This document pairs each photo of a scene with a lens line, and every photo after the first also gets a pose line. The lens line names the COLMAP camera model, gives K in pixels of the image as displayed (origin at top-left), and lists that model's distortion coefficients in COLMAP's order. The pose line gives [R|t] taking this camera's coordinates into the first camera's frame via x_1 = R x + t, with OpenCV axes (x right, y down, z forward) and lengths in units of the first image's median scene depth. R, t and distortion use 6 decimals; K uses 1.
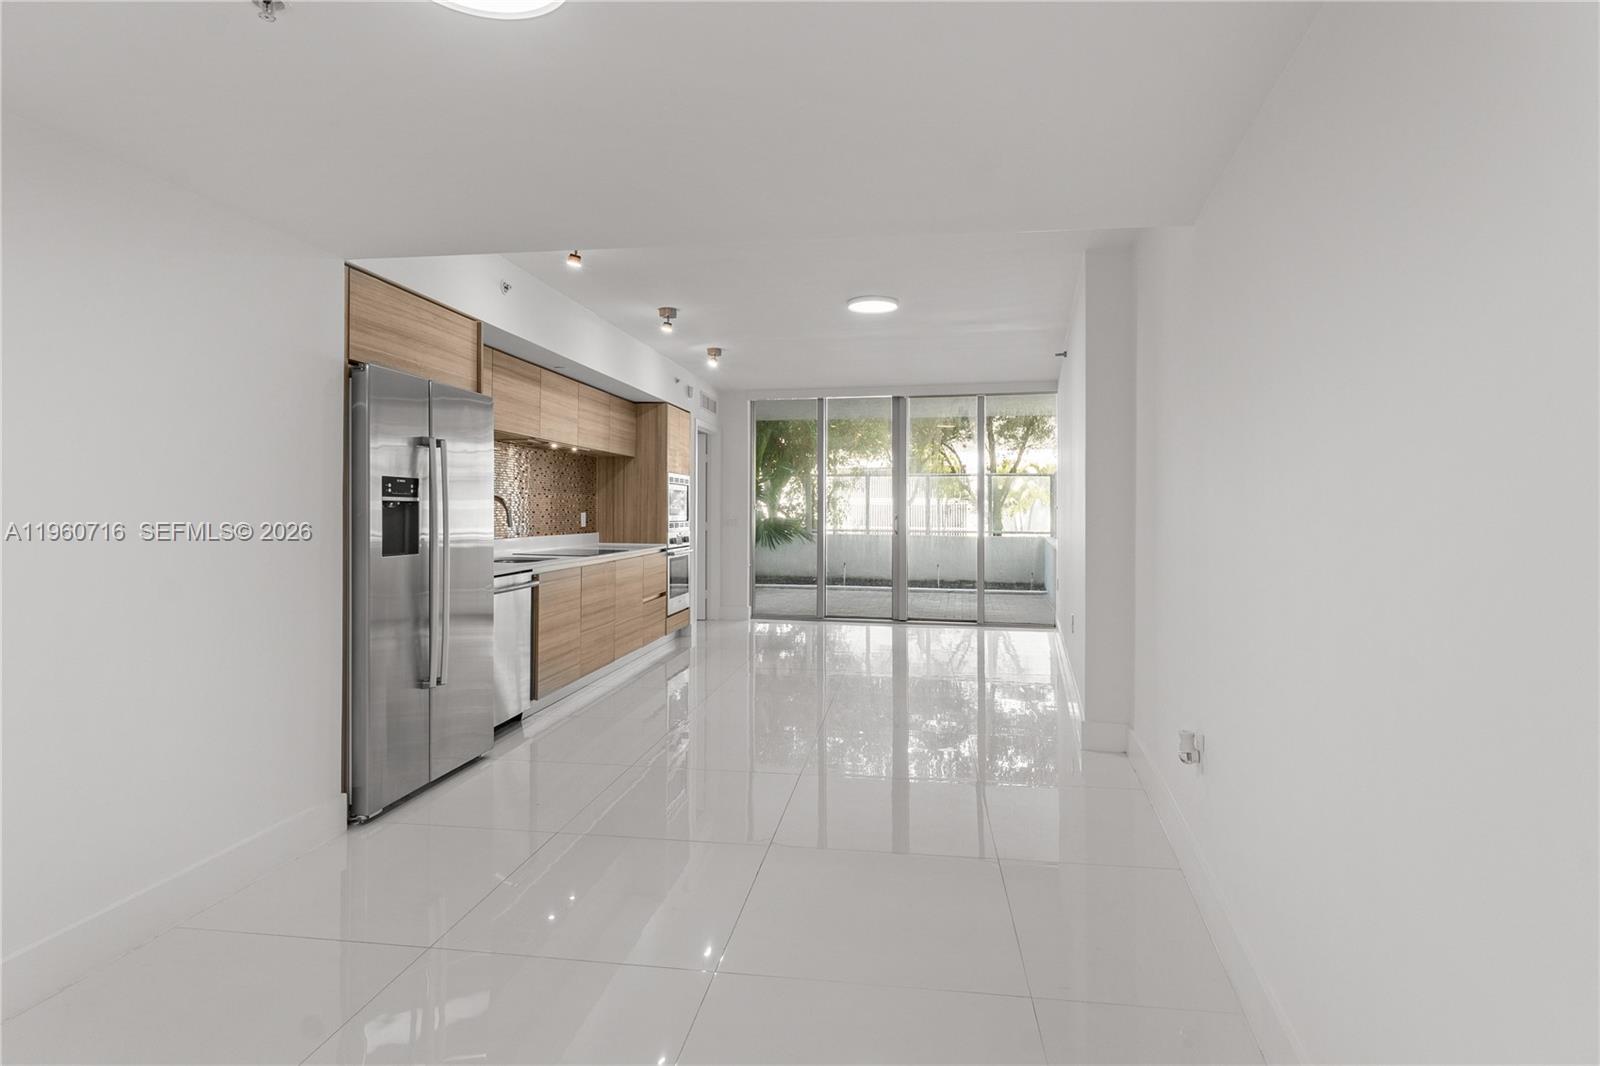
lens RADIAL K [[811.2, 0, 796.4], [0, 811.2, 505.5], [0, 0, 1]] dist [-0.000261, -0.000024]
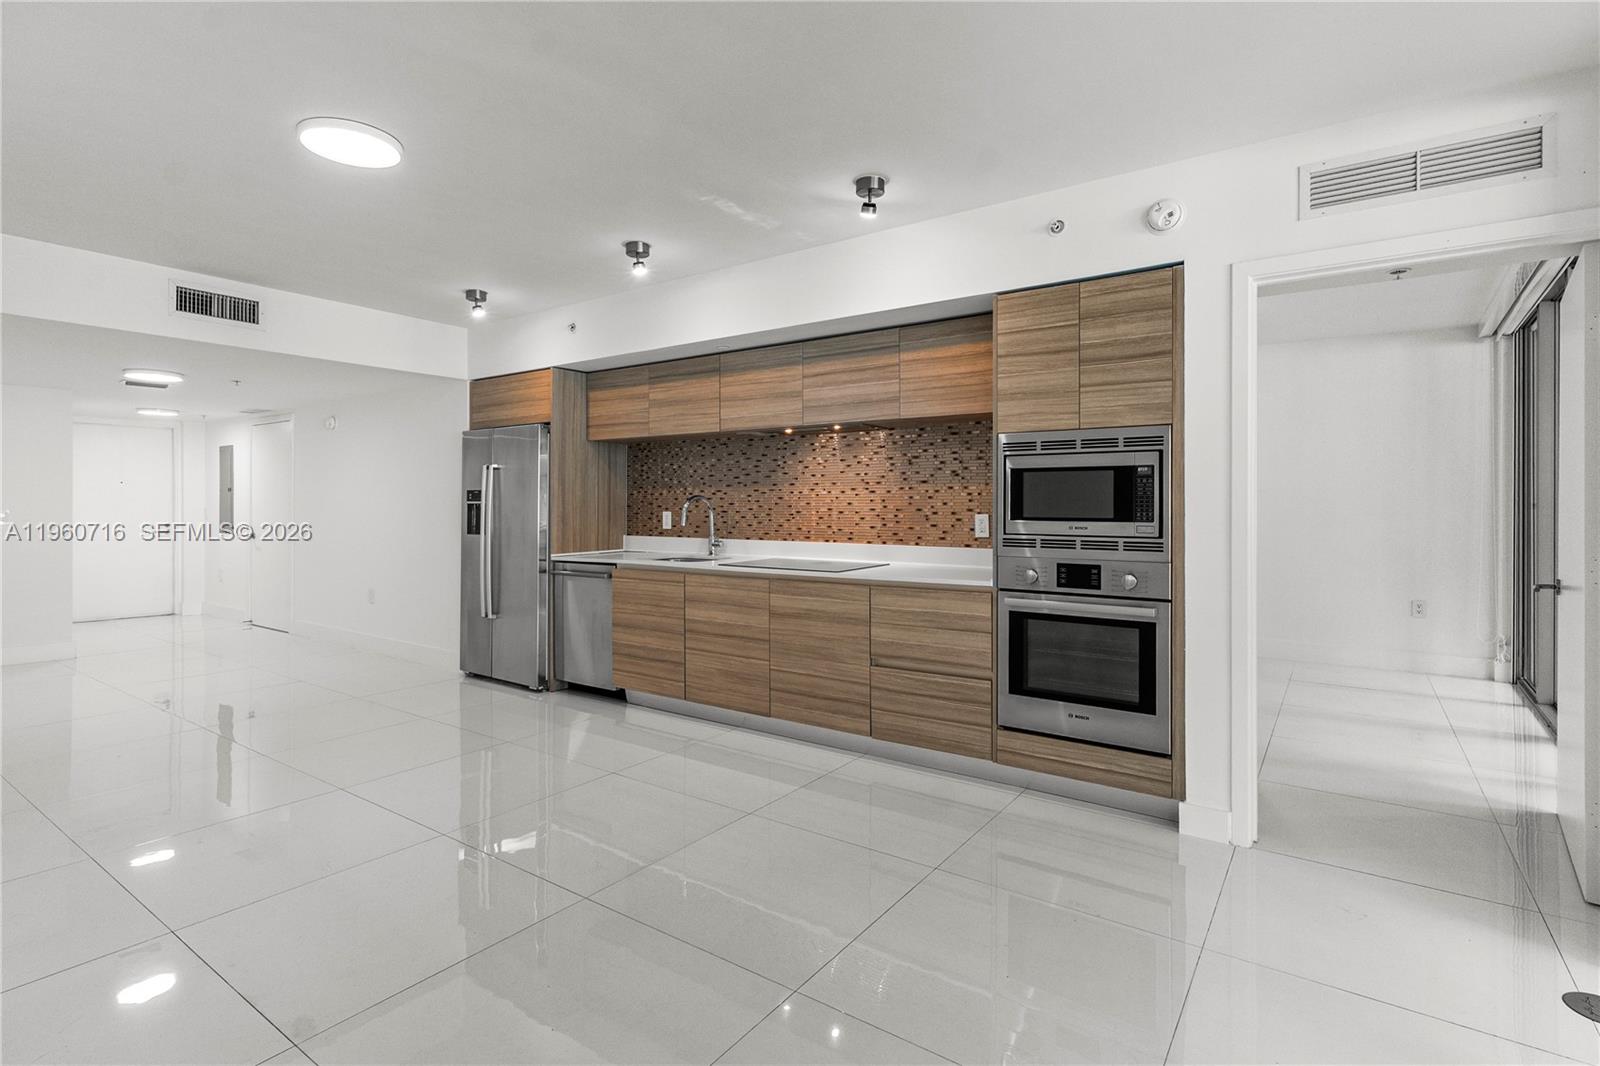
lens RADIAL K [[773.4, 0, 804.0], [0, 773.4, 504.1], [0, 0, 1]] dist [0.003625, 0.000471]
pose [[-0.454902, -0.005670, -0.890524, 0.416309], [0.003394, 0.999961, -0.008101, 0.006829], [0.890535, -0.006708, -0.454865, 1.469000]]
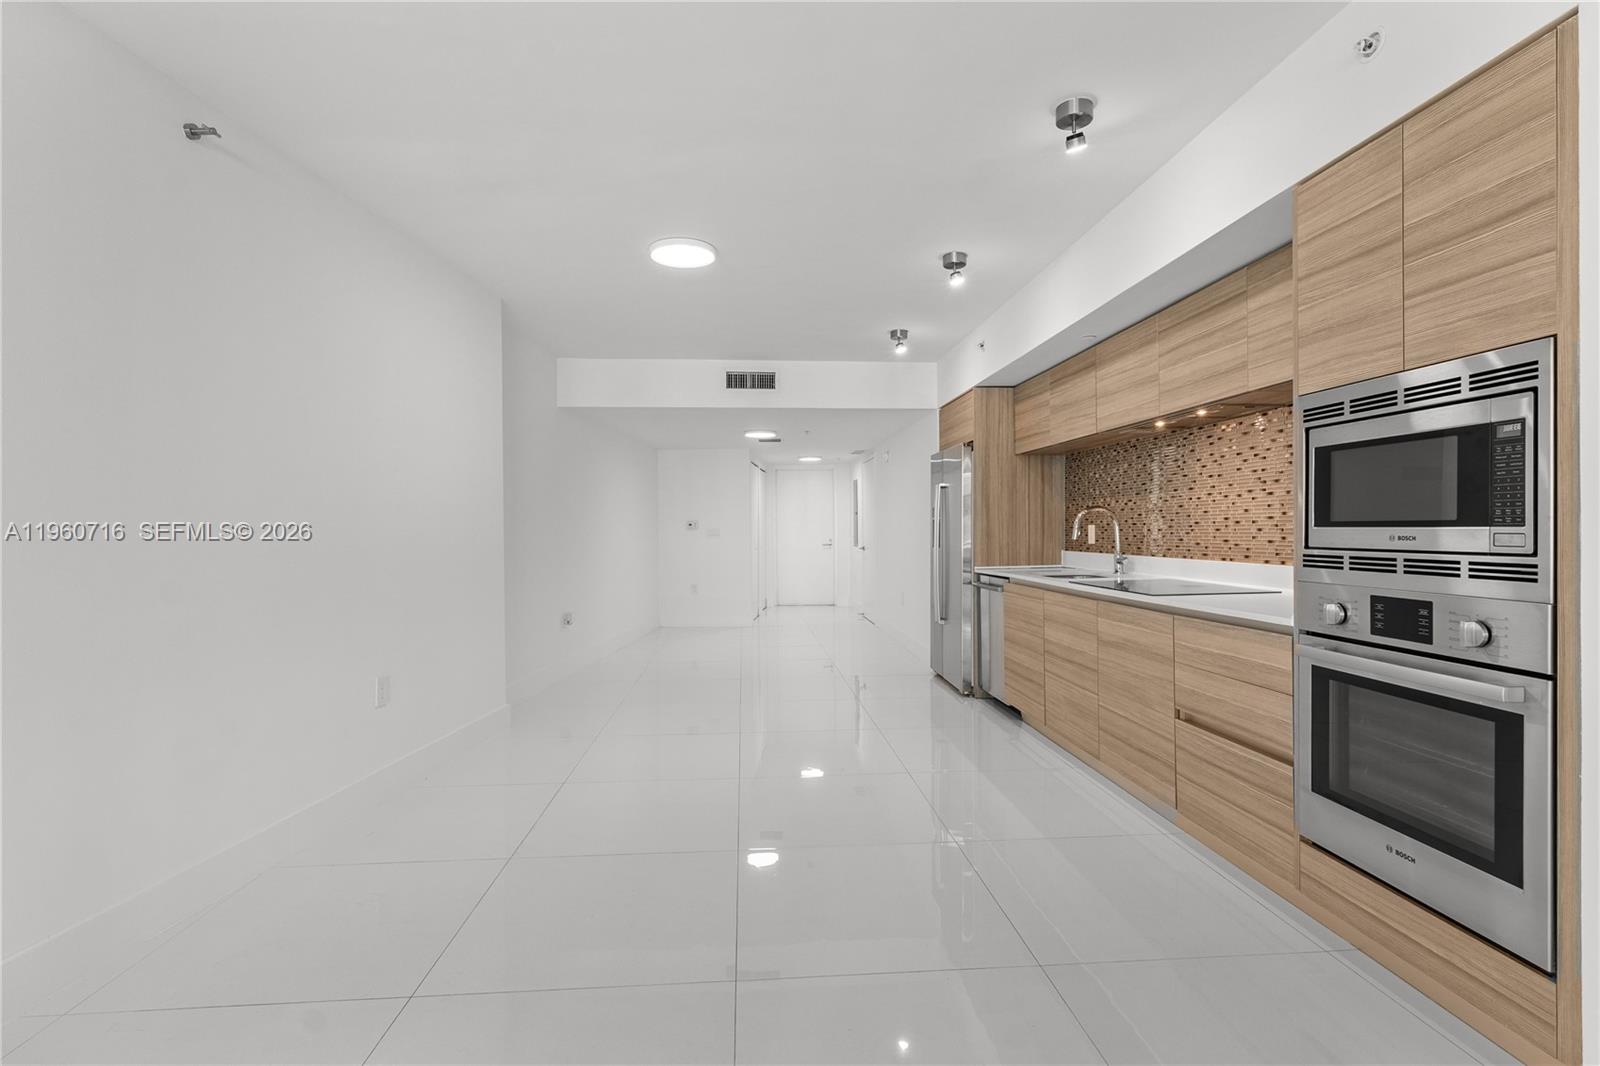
lens RADIAL K [[757.8, 0, 800.0], [0, 757.8, 533.0], [0, 0, 1]] dist [-0.000952, -0.000161]
pose [[-0.976468, 0.003322, -0.215637, 0.137549], [0.004048, 0.999988, -0.002925, 0.018662], [0.215624, -0.003729, -0.976469, 1.662696]]
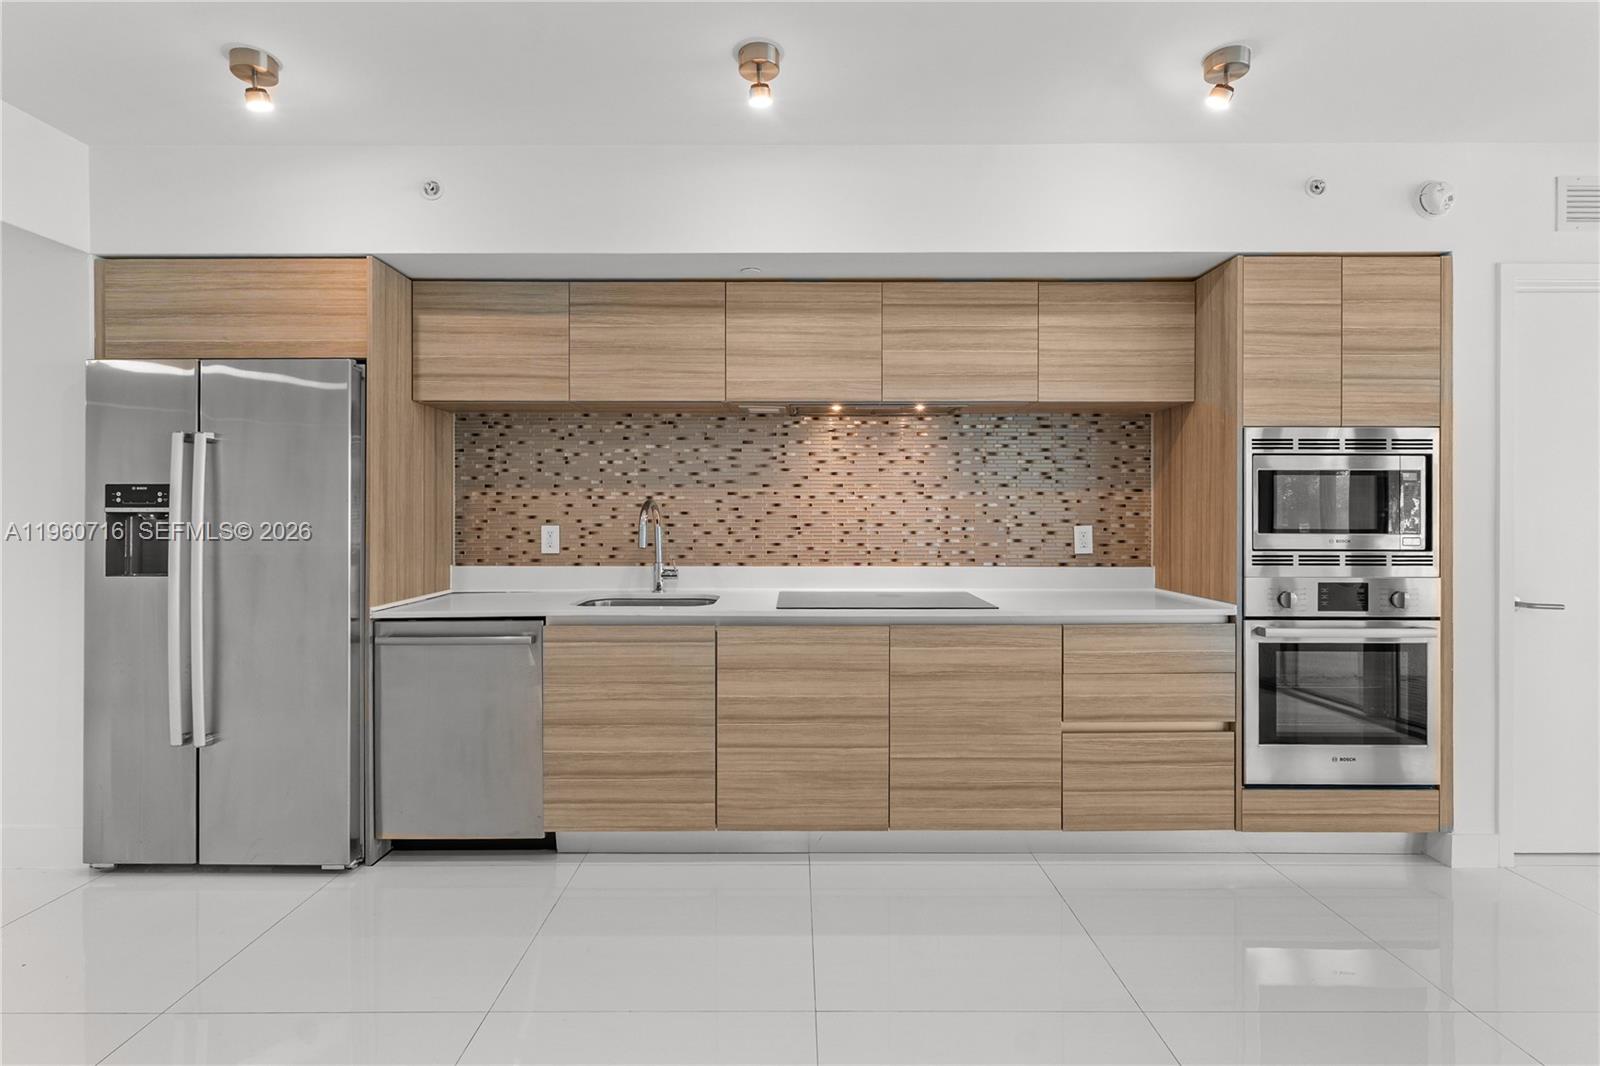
lens RADIAL K [[779.4, 0, 793.7], [0, 779.4, 518.2], [0, 0, 1]] dist [0.002753, 0.000045]
pose [[0.141892, -0.001219, -0.989881, 0.254532], [0.007019, 0.999975, -0.000226, 0.003548], [0.989857, -0.006916, 0.141897, 0.958756]]
